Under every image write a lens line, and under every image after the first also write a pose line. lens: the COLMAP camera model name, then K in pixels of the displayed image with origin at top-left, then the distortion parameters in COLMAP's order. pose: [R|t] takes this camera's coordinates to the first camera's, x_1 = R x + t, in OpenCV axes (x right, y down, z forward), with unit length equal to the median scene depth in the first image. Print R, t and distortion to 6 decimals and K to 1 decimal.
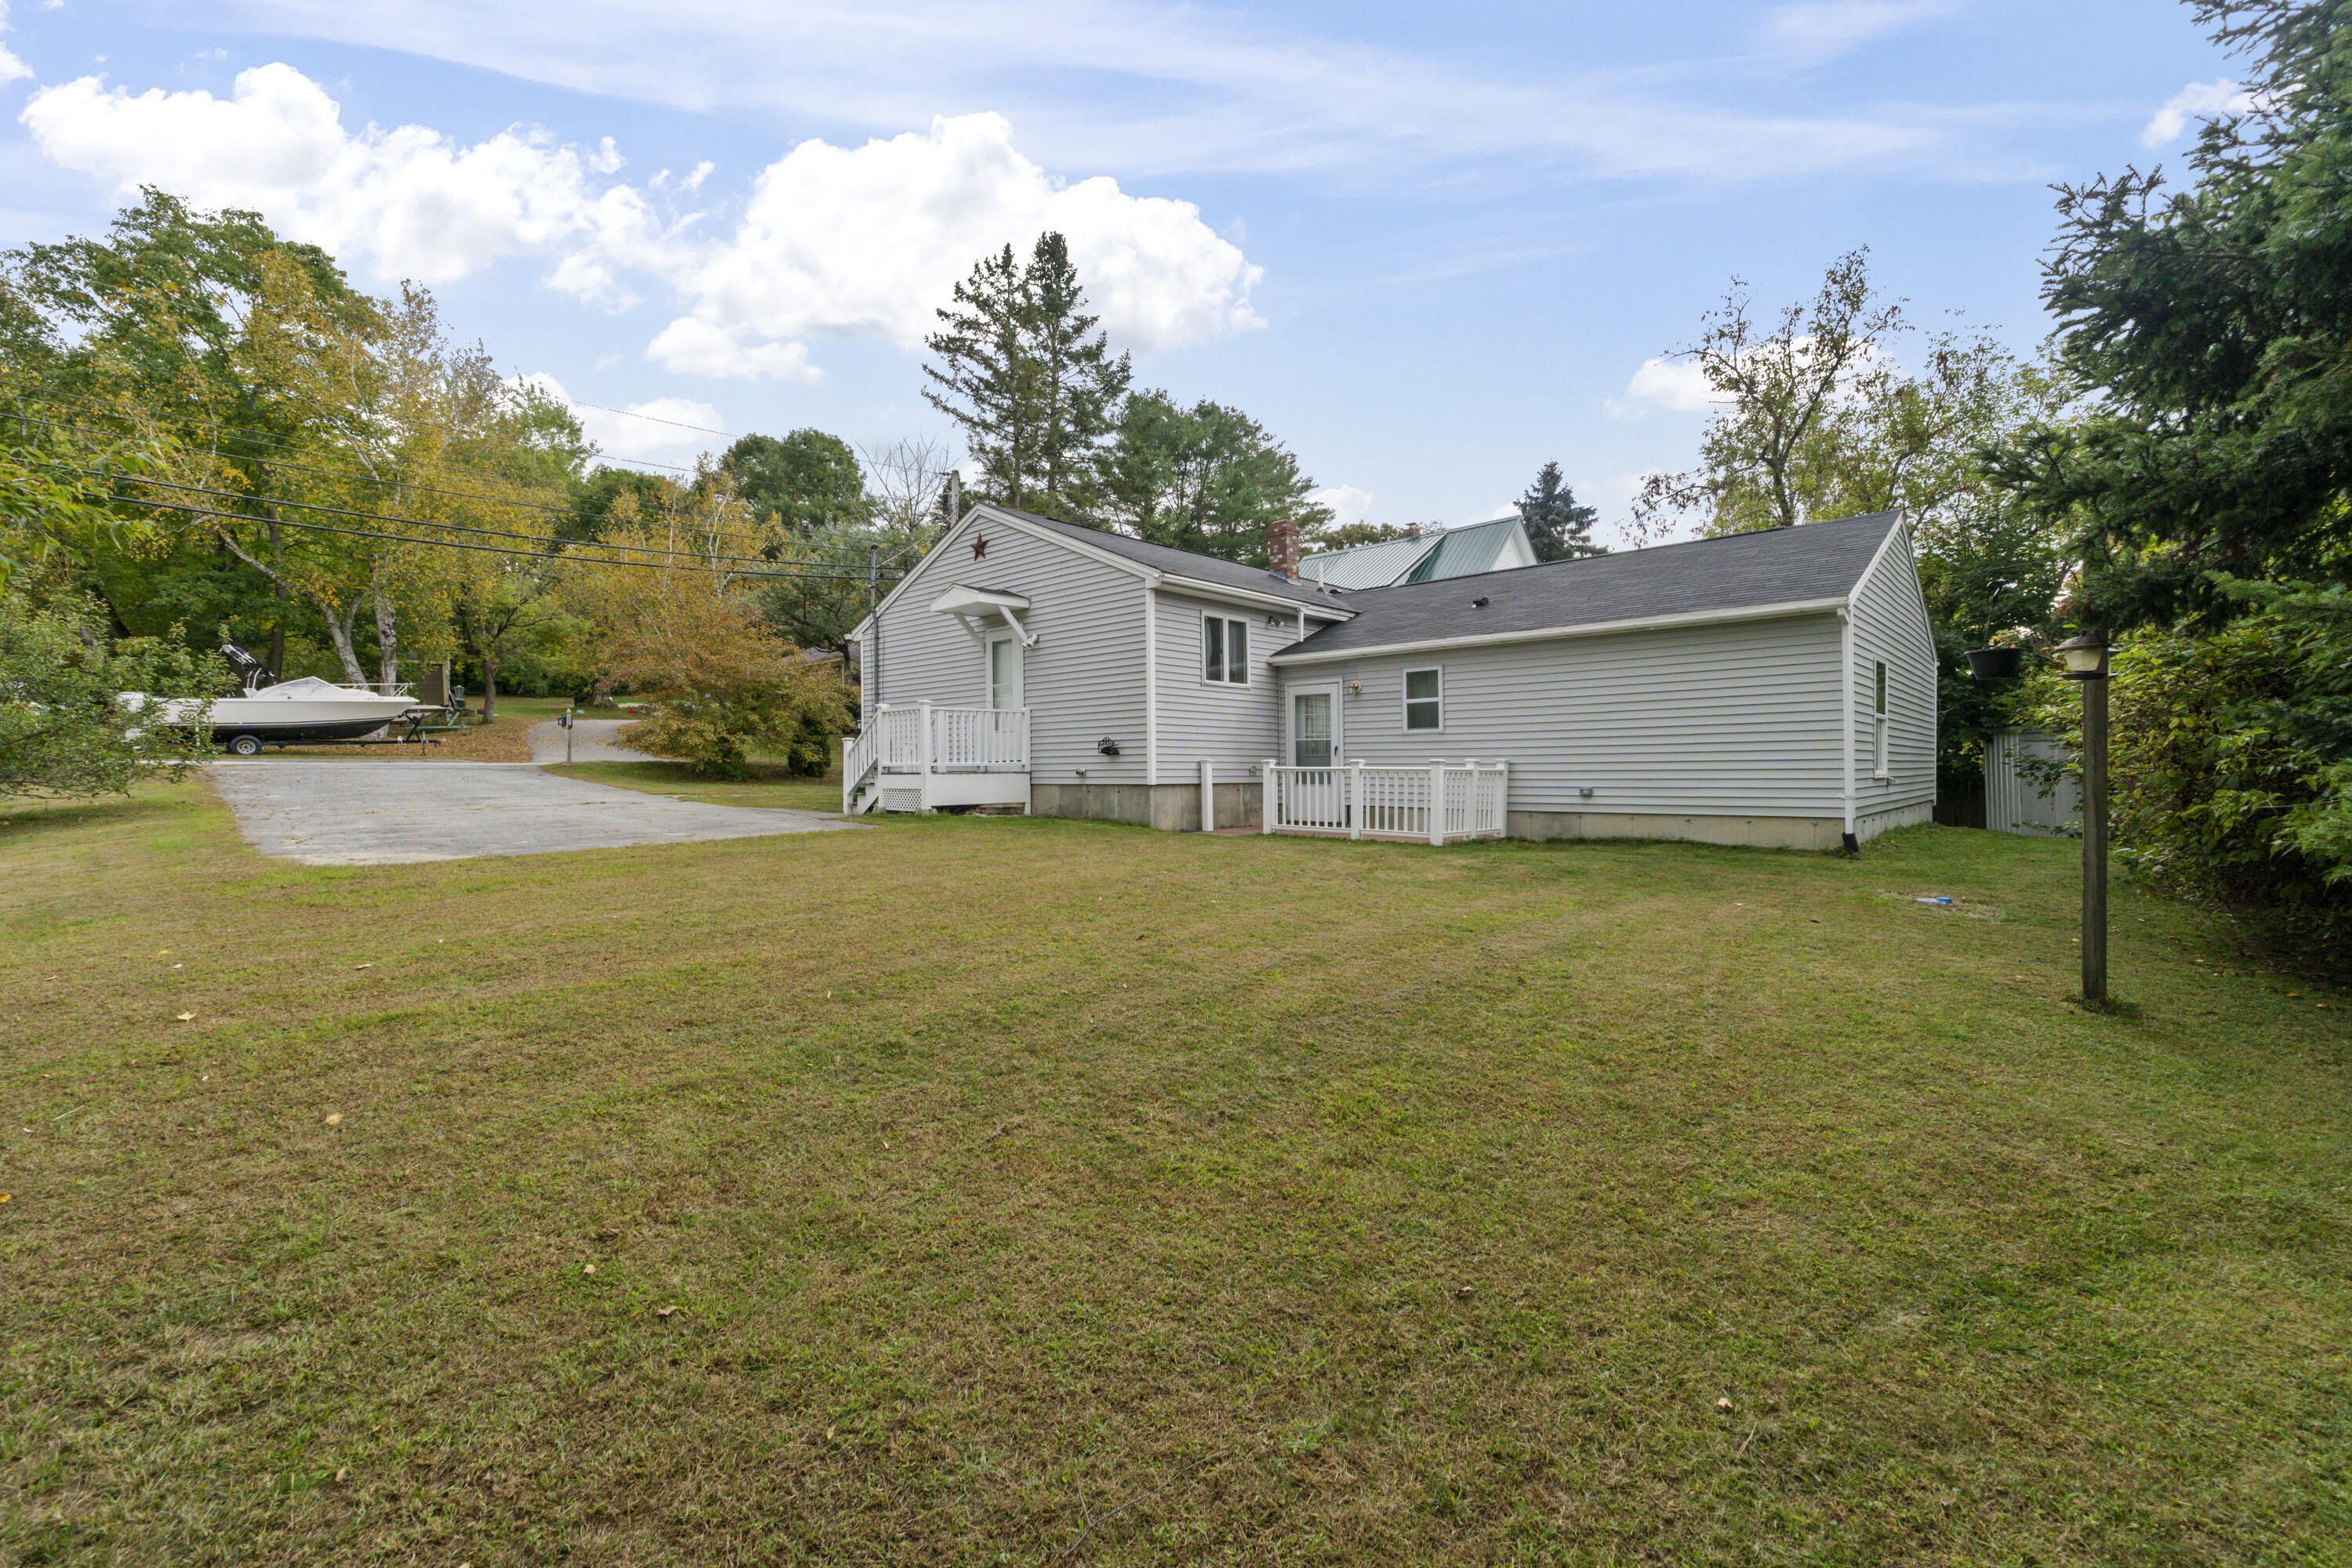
lens RADIAL K [[989.1, 0, 1176.0], [0, 989.1, 784.0], [0, 0, 1]] dist [-0.004286, -0.000410]
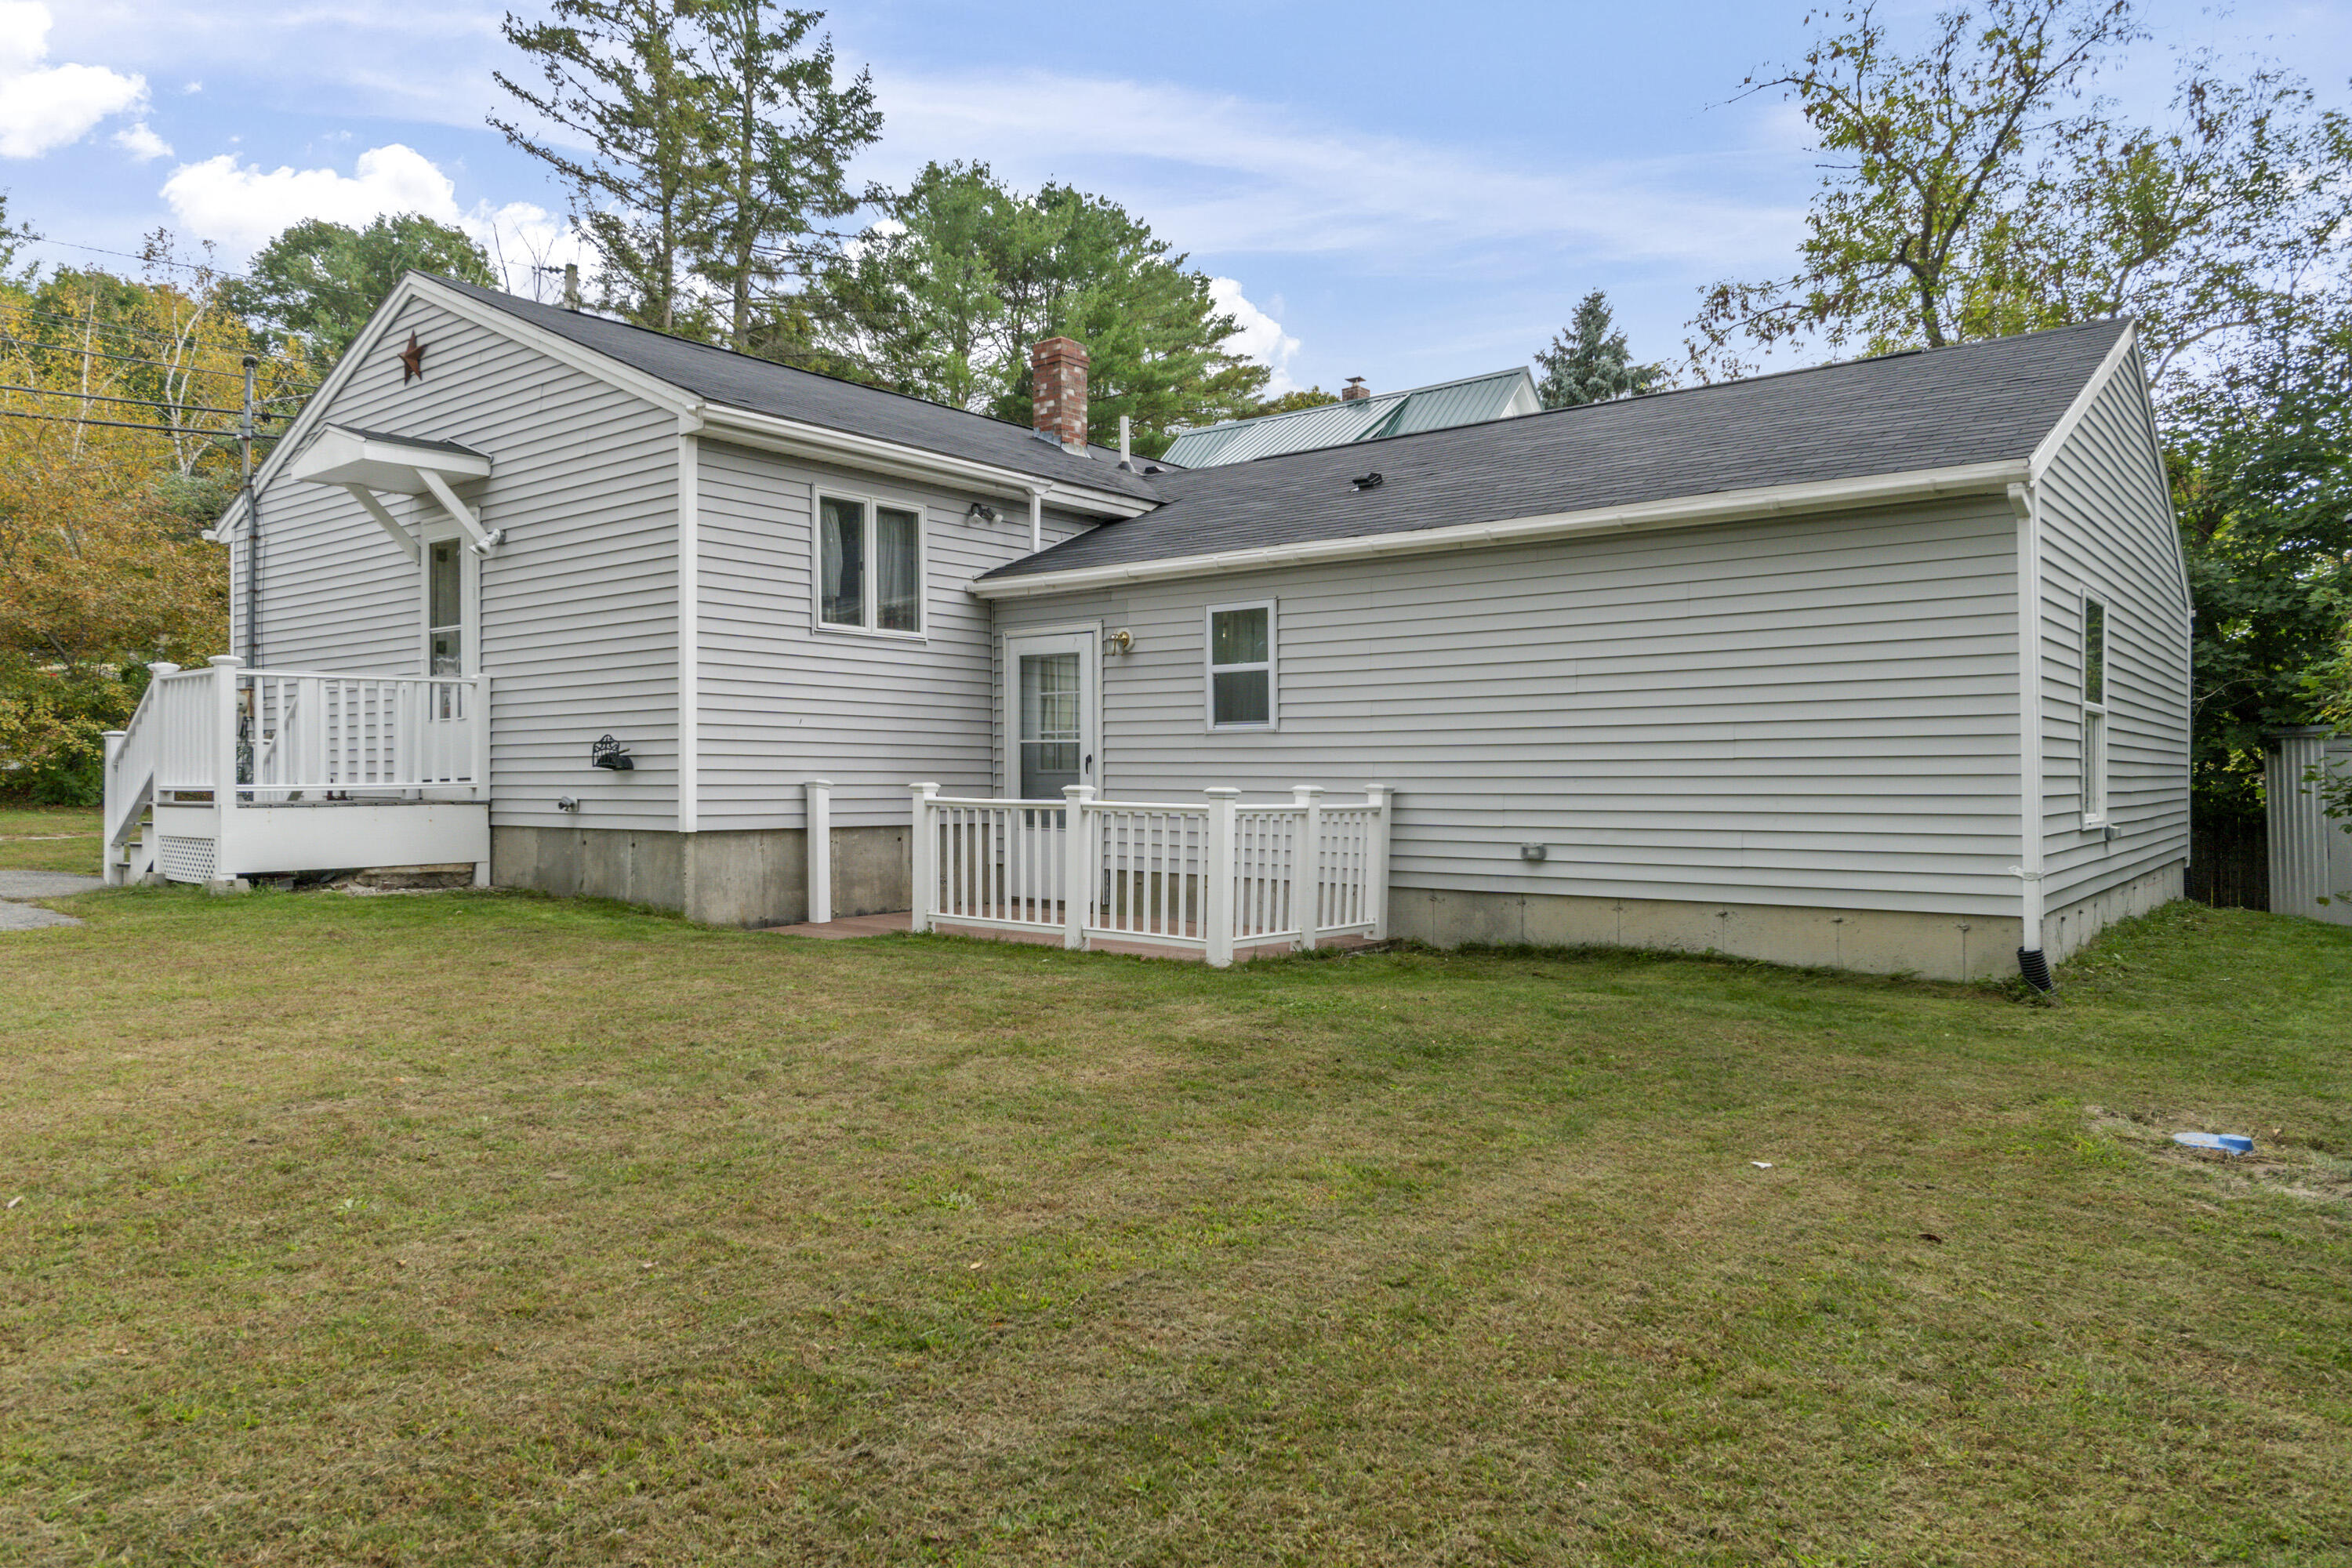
lens RADIAL K [[1533.0, 0, 1176.0], [0, 1533.0, 784.0], [0, 0, 1]] dist [-0.004879, 0.008678]
pose [[0.996877, 0.005147, 0.078801, 0.113016], [-0.004366, 0.999940, -0.010078, -0.011841], [-0.078848, 0.009702, 0.996839, 0.156982]]
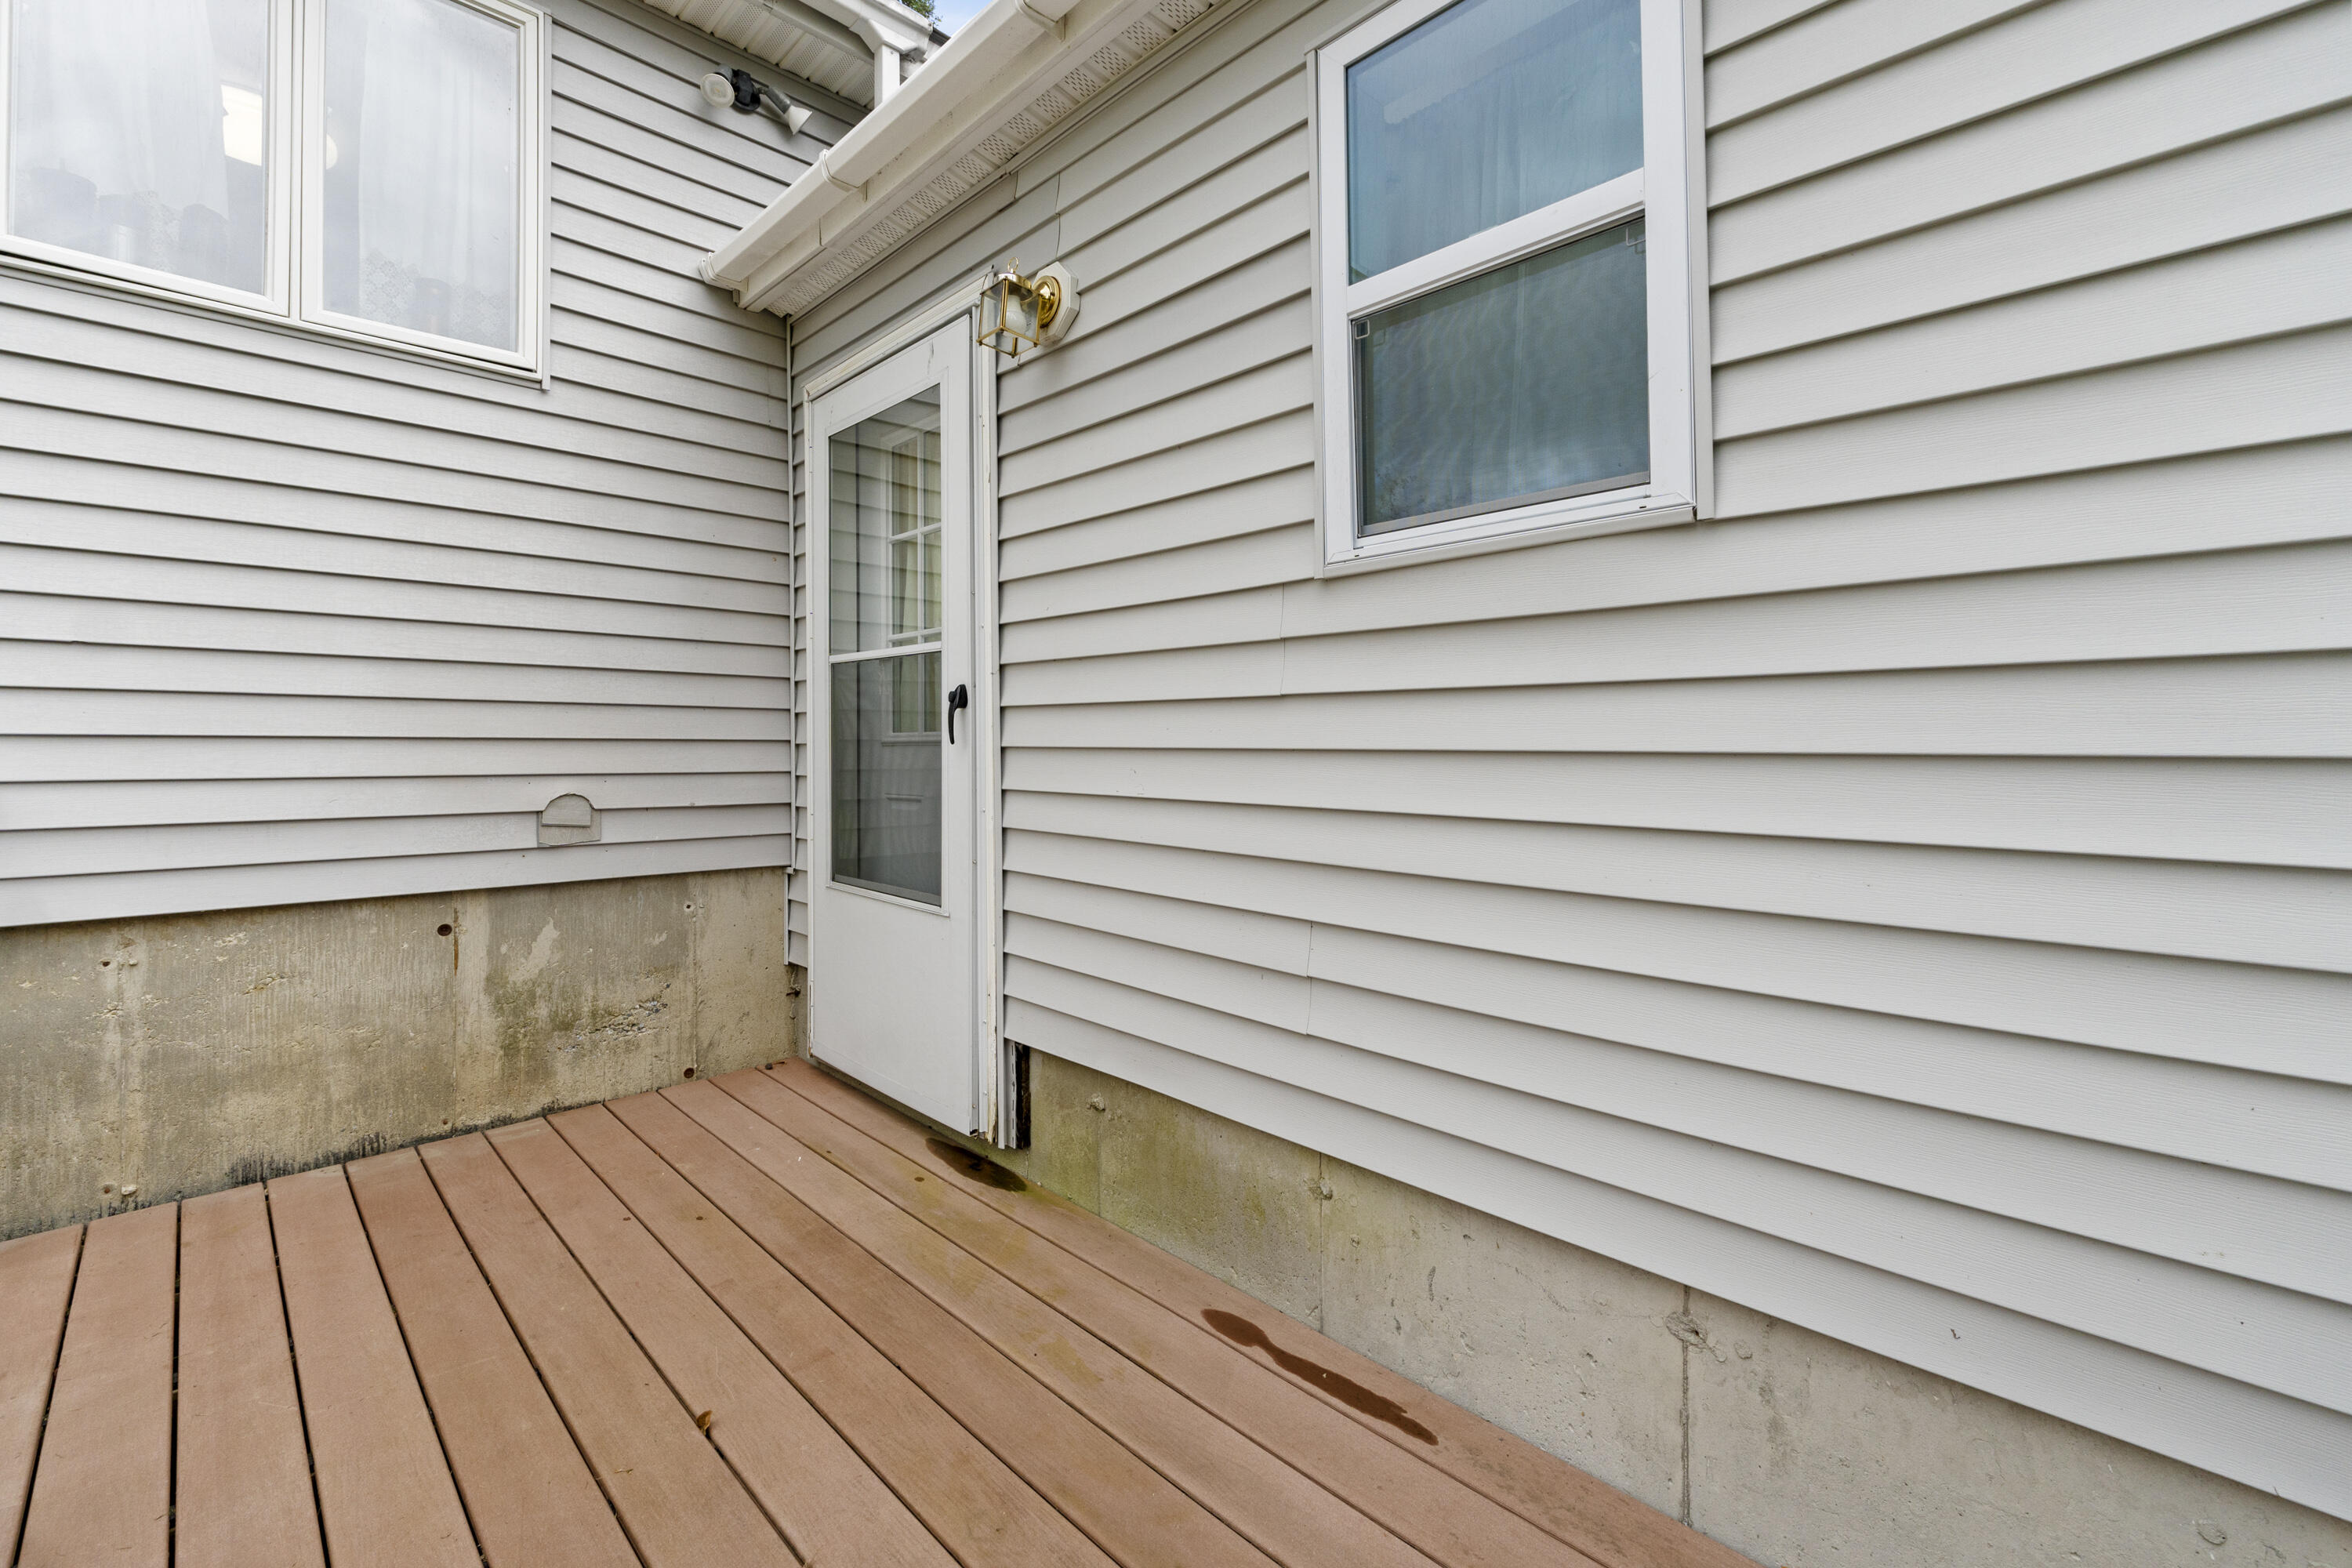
lens RADIAL K [[1009.6, 0, 1174.6], [0, 1009.6, 744.2], [0, 0, 1]] dist [-0.000918, -0.000089]
pose [[0.998910, 0.004633, -0.046442, 0.162022], [-0.005190, 0.999916, -0.011886, -0.020409], [0.046383, 0.012115, 0.998850, 0.650975]]
